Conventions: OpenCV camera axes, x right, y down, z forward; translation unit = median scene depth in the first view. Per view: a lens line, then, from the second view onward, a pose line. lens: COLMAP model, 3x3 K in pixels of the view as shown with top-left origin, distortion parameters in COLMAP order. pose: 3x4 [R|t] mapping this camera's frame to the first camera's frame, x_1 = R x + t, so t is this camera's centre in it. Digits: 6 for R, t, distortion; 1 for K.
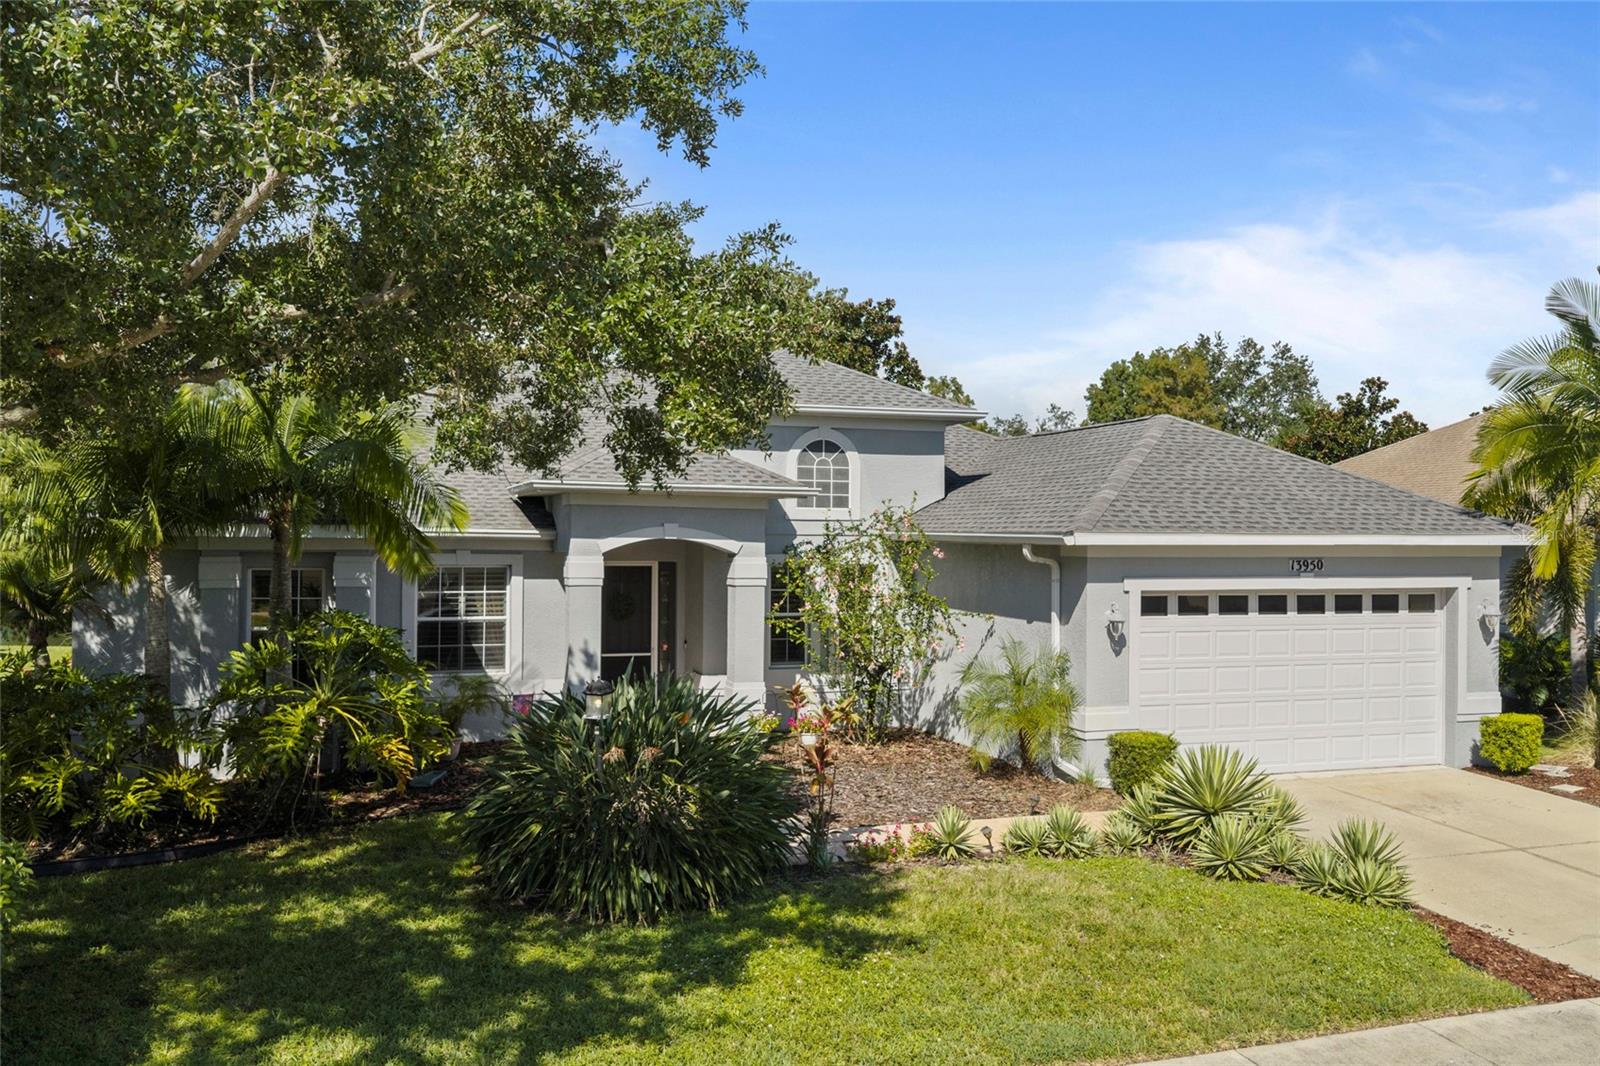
lens RADIAL K [[1349.3, 0, 807.0], [0, 1349.3, 528.9], [0, 0, 1]] dist [0.004289, -0.001570]
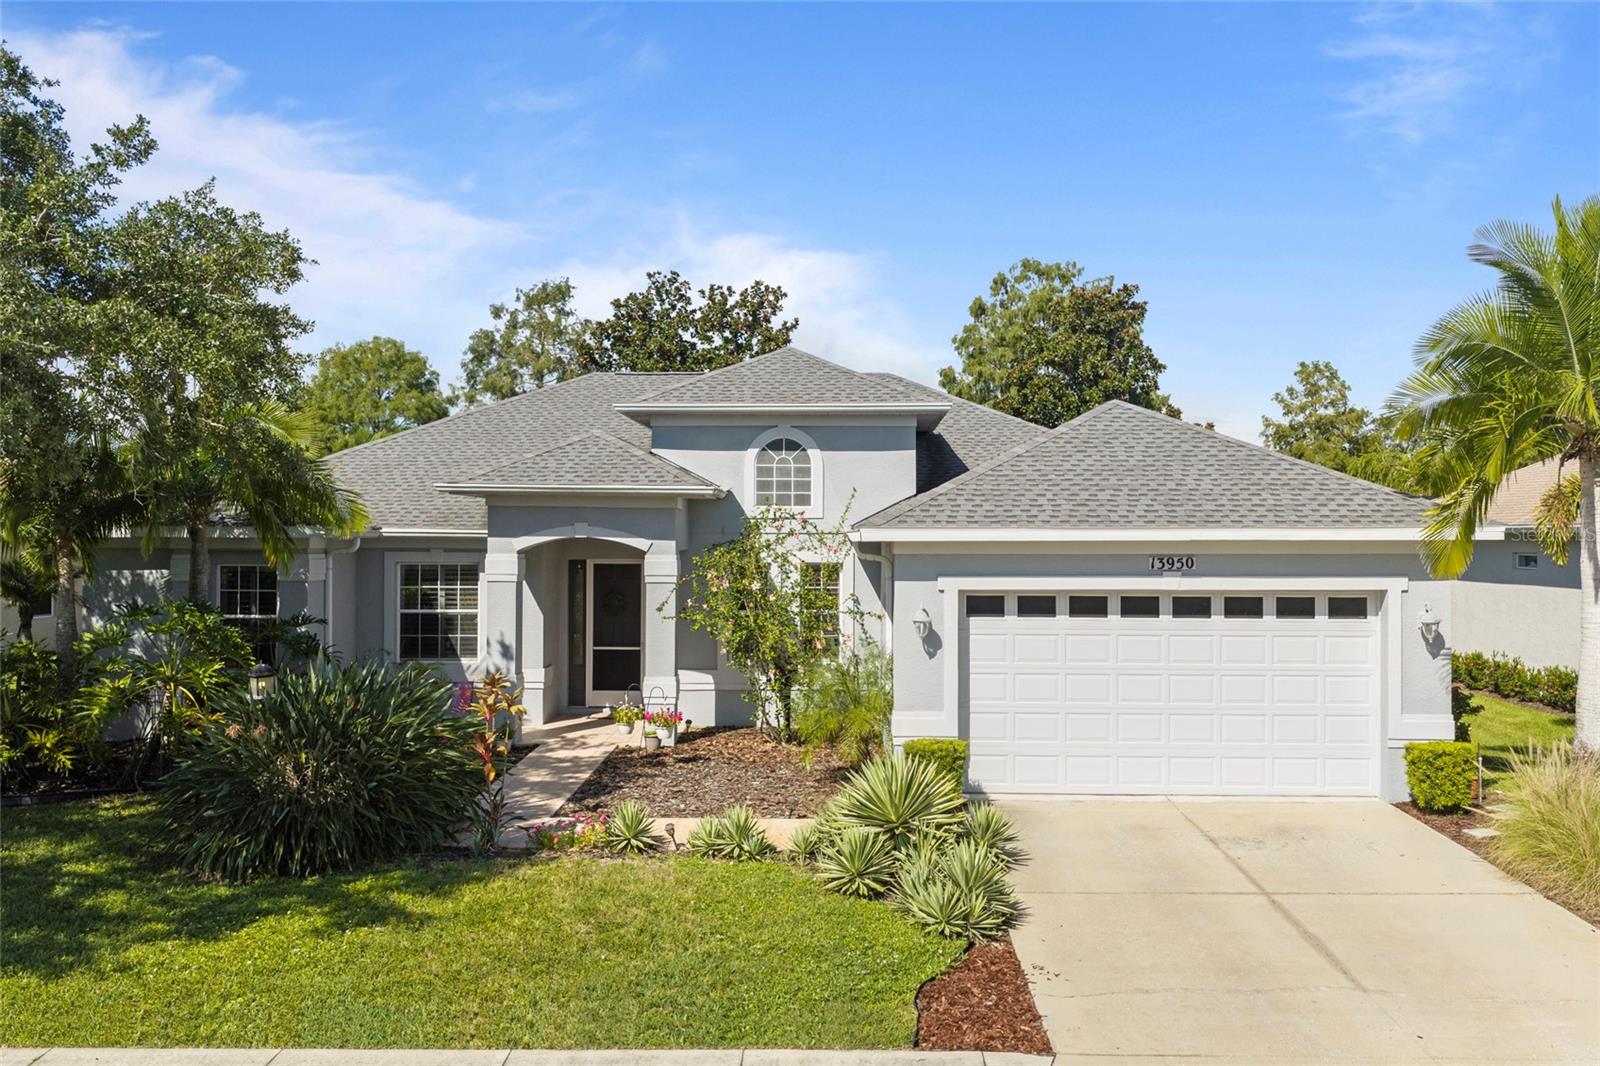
lens RADIAL K [[1348.7, 0, 800.0], [0, 1348.7, 533.0], [0, 0, 1]] dist [0.008303, -0.006940]
pose [[0.938503, -0.006352, -0.345214, 0.430184], [0.007054, 0.999975, 0.000777, 0.004343], [0.345200, -0.003164, 0.938524, 0.074310]]
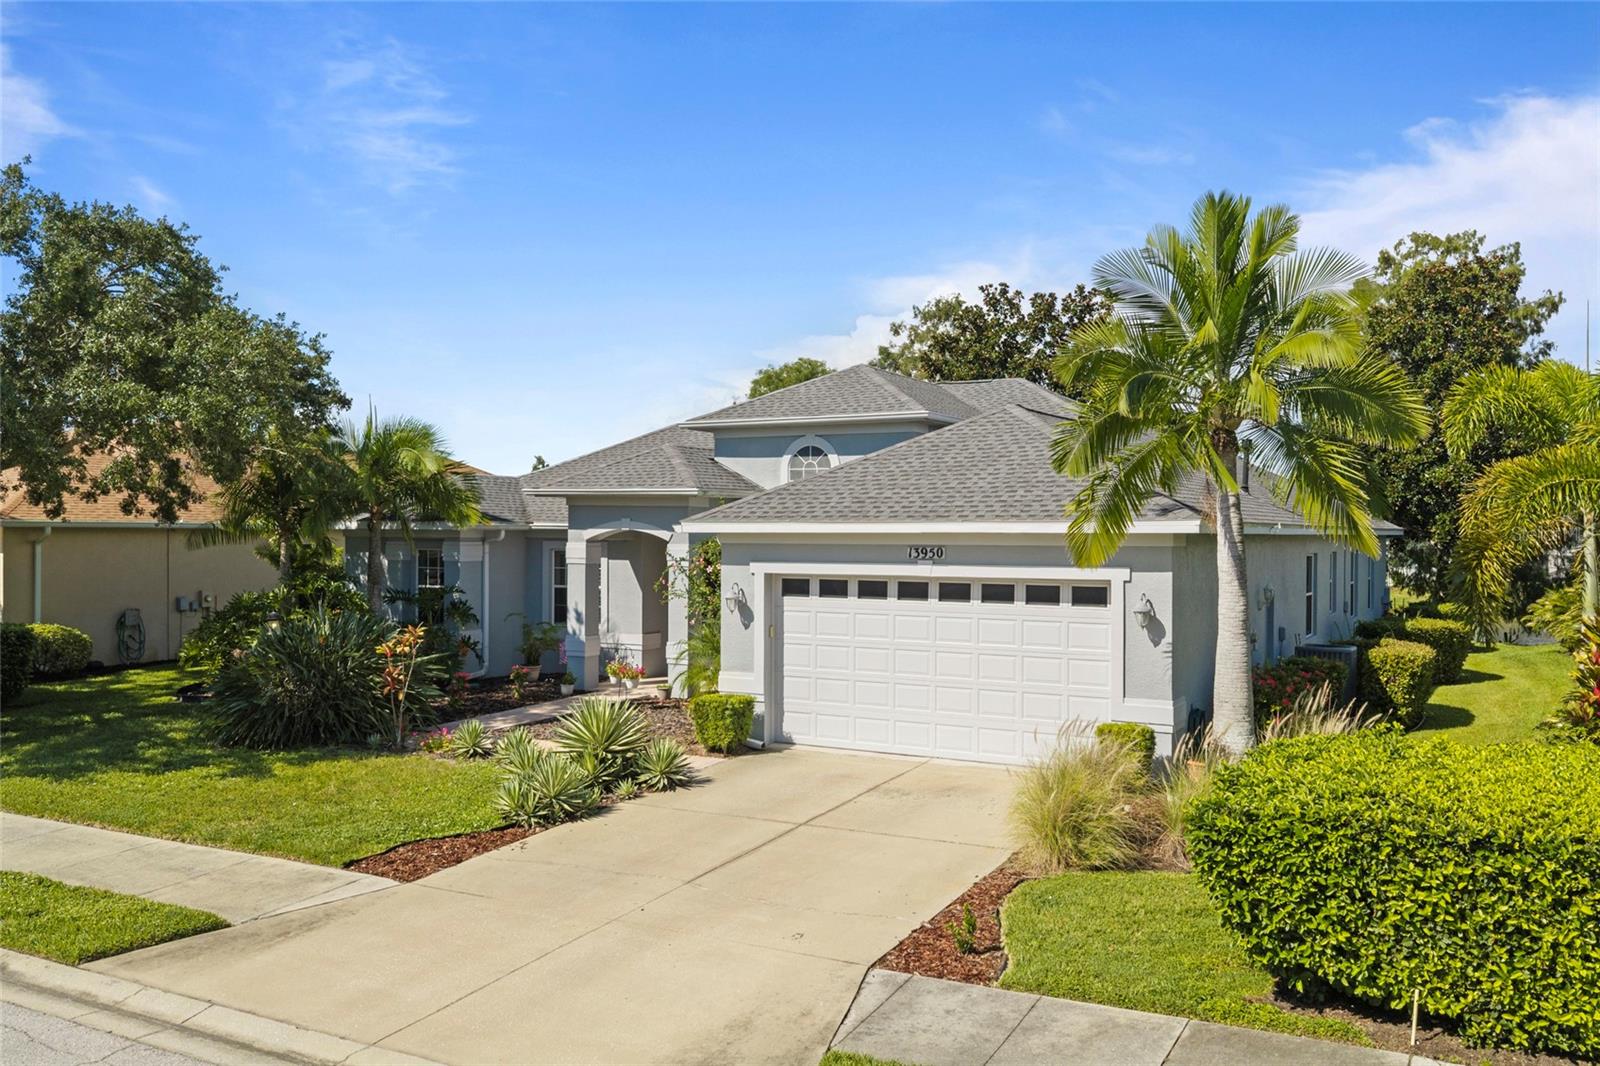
lens RADIAL K [[1328.2, 0, 793.1], [0, 1328.2, 538.7], [0, 0, 1]] dist [0.007002, -0.003775]
pose [[0.670985, 0.000978, -0.741470, 1.003391], [0.004991, 0.999971, 0.005836, 0.009622], [0.741454, -0.007616, 0.670961, 0.246455]]
